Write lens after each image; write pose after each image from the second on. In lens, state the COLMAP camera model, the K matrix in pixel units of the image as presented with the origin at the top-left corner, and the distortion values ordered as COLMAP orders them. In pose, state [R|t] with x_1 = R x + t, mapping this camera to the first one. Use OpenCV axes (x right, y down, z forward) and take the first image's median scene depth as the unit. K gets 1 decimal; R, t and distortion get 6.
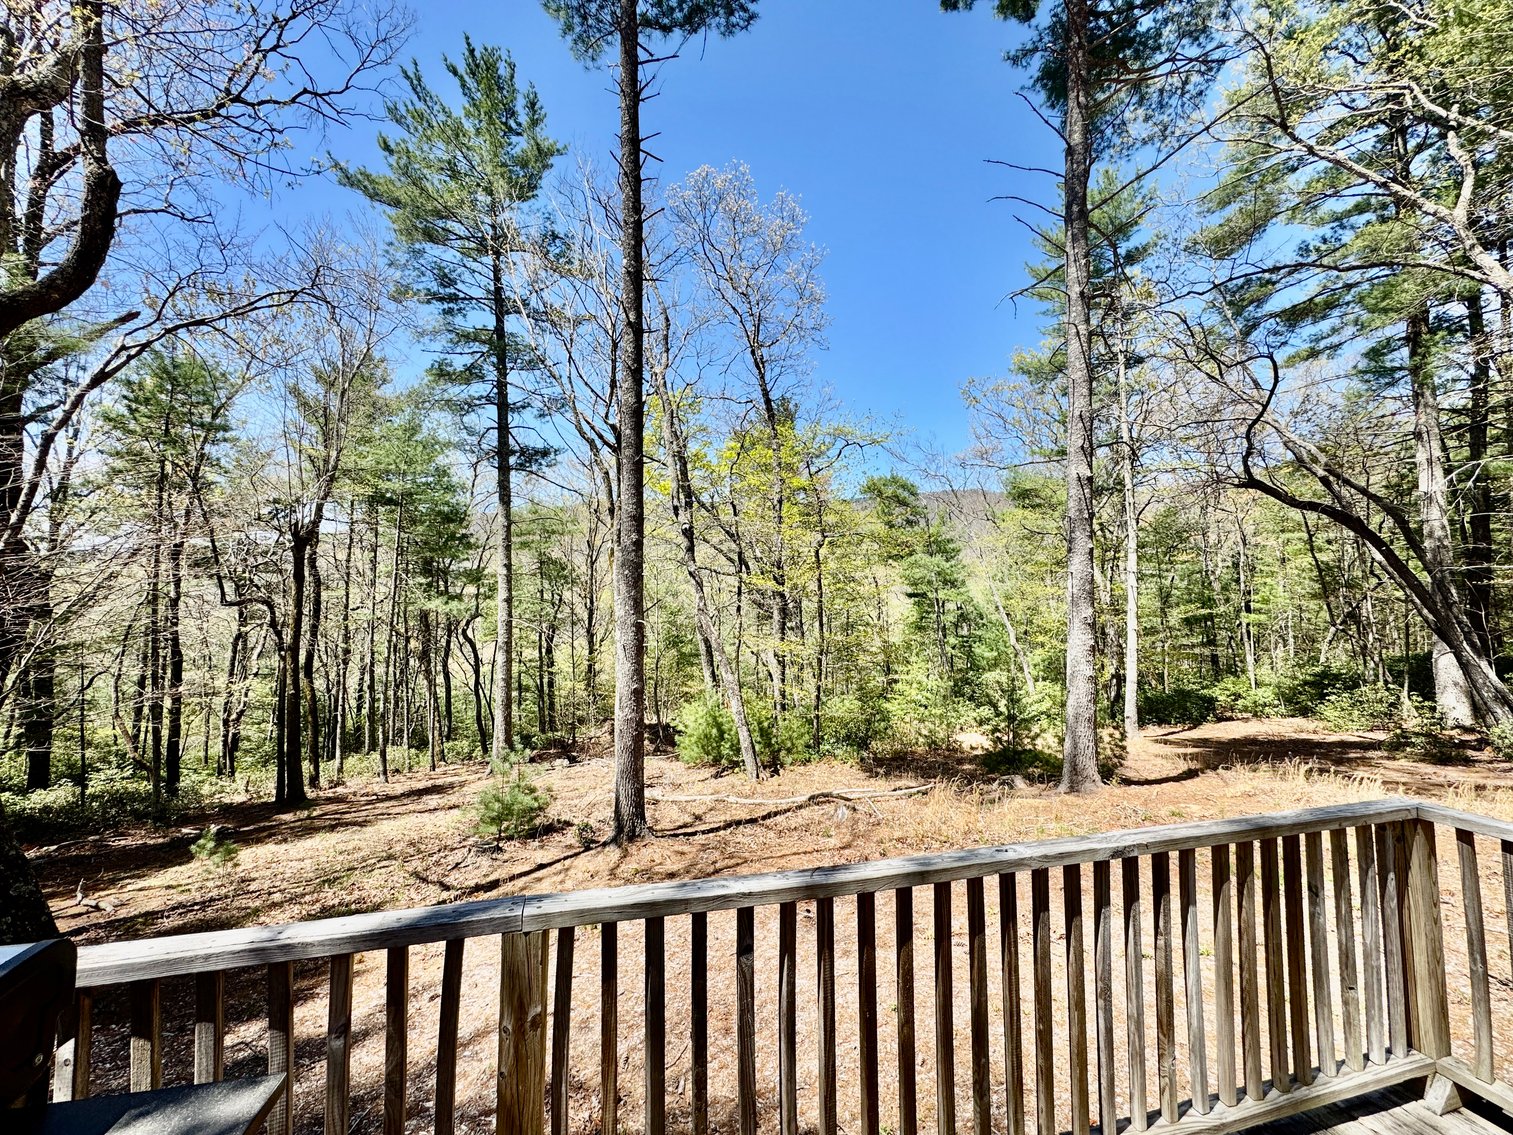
lens RADIAL K [[598.5, 0, 757.5], [0, 598.5, 563.2], [0, 0, 1]] dist [-0.000560, 0.000102]
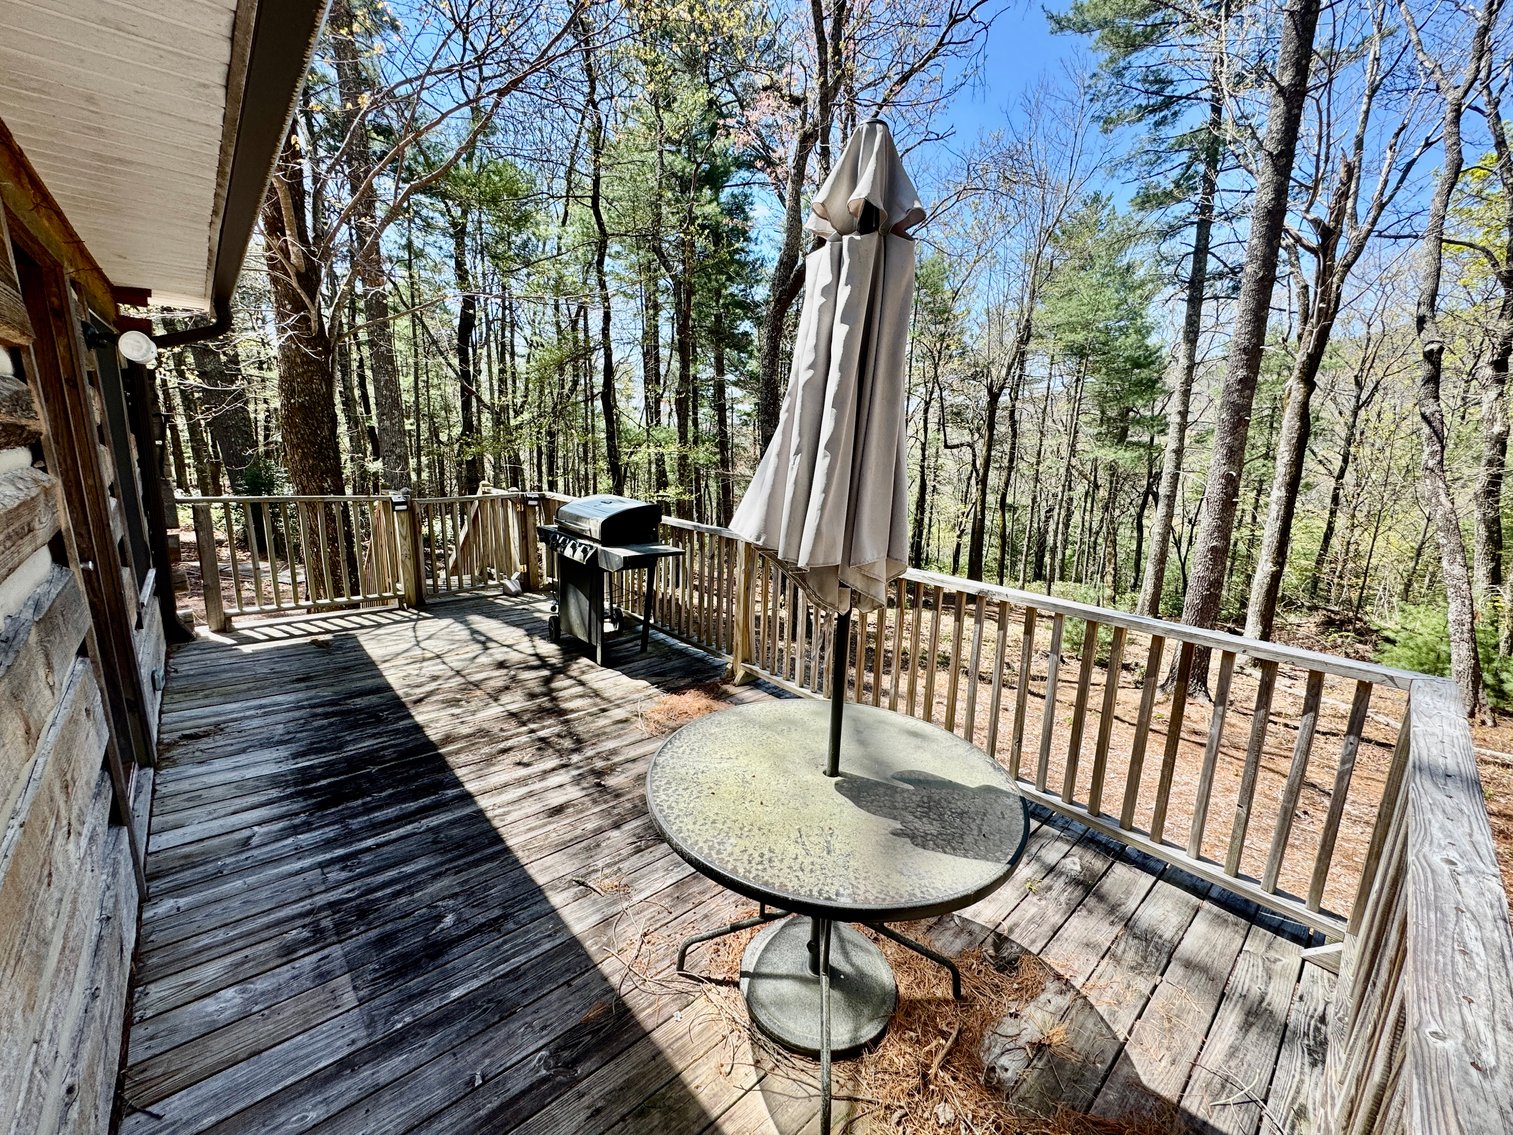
lens RADIAL K [[604.4, 0, 754.4], [0, 604.4, 564.9], [0, 0, 1]] dist [-0.002782, 0.000375]
pose [[0.455050, 0.193114, -0.869273, 0.122309], [0.025453, 0.972981, 0.229478, 0.002208], [0.890102, -0.126549, 0.437840, -0.021253]]
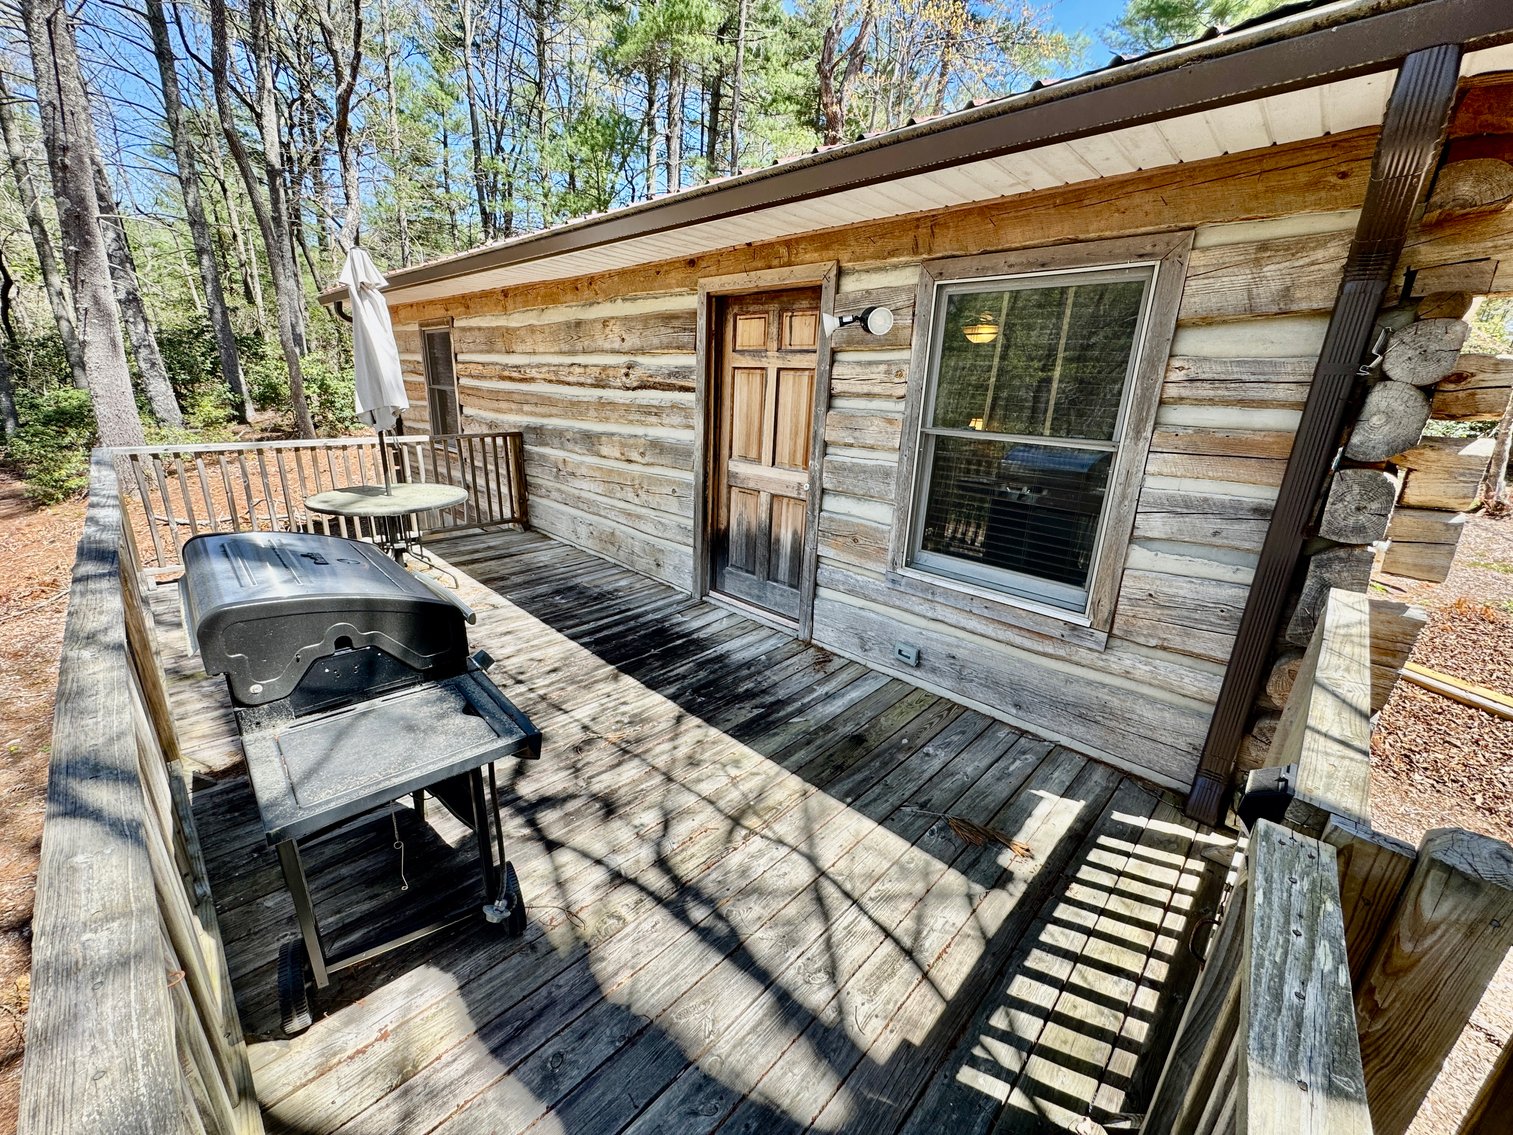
lens RADIAL K [[604.4, 0, 754.4], [0, 604.4, 564.9], [0, 0, 1]] dist [-0.002782, 0.000375]
pose [[-0.506613, -0.273300, 0.817710, -0.164437], [-0.104409, 0.960896, 0.256470, 0.004037], [-0.855828, 0.044555, -0.515338, 0.018378]]
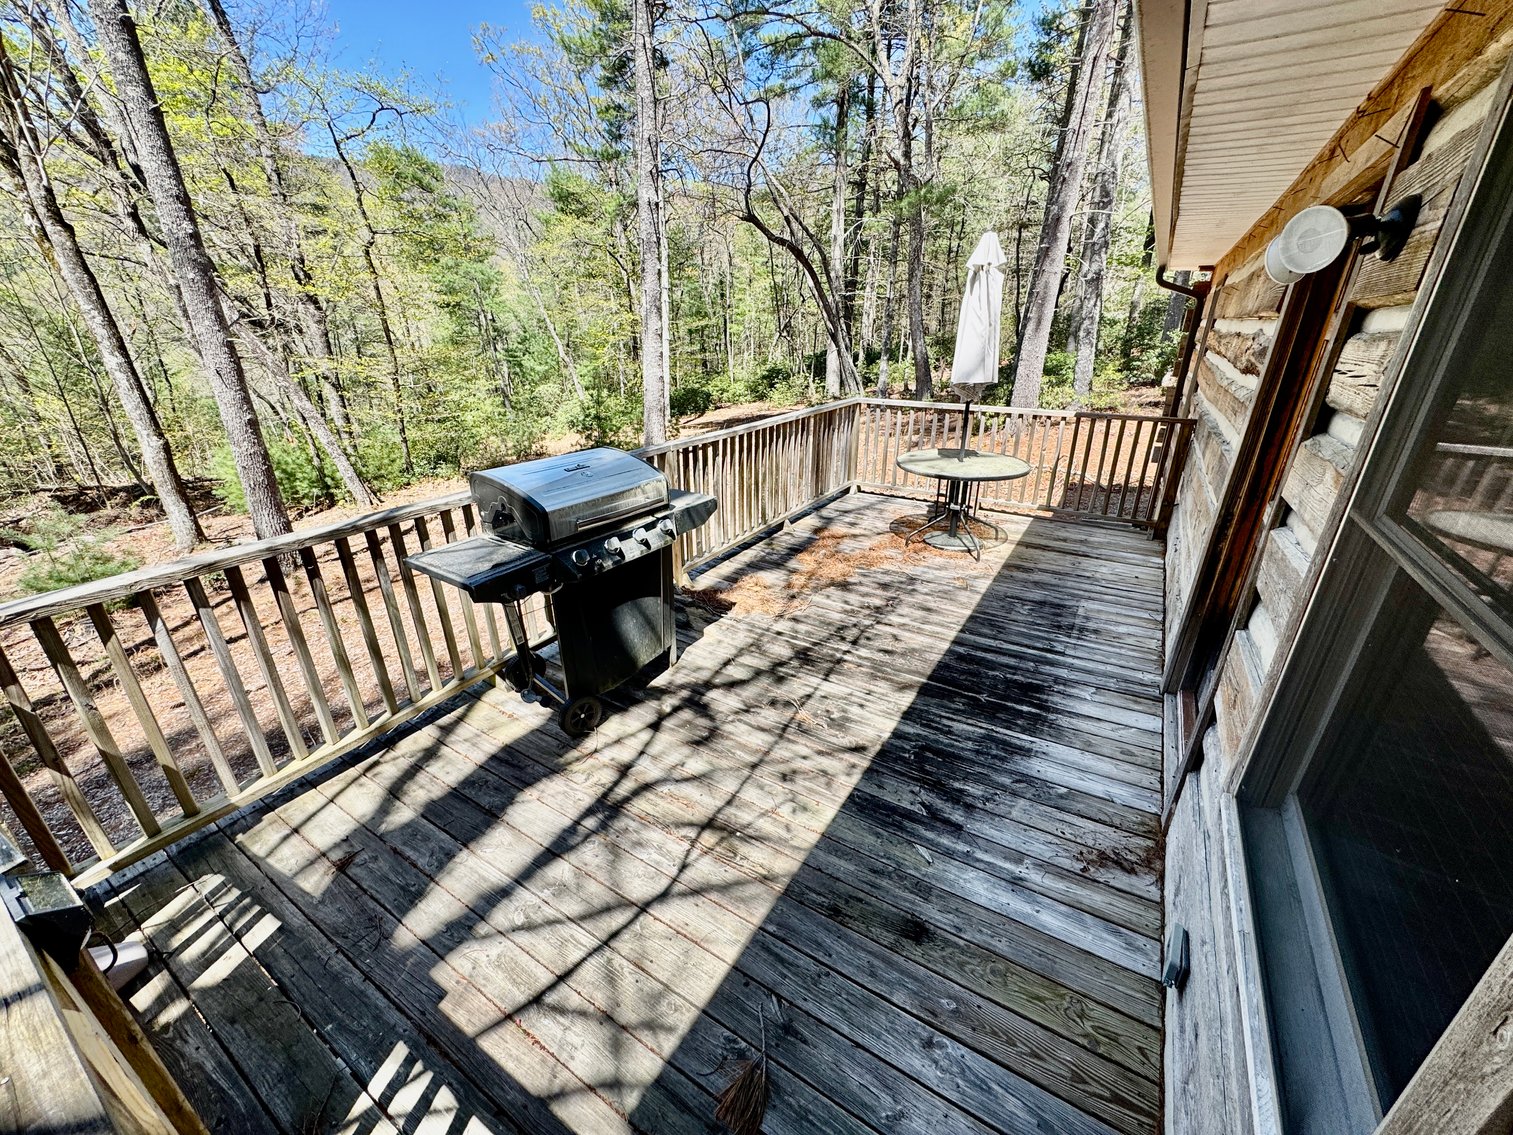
lens RADIAL K [[604.4, 0, 754.4], [0, 604.4, 564.9], [0, 0, 1]] dist [-0.002782, 0.000375]
pose [[0.733961, -0.255748, 0.629201, -0.136689], [-0.051653, 0.902696, 0.427167, -0.010125], [-0.677225, -0.346024, 0.649333, -0.087006]]
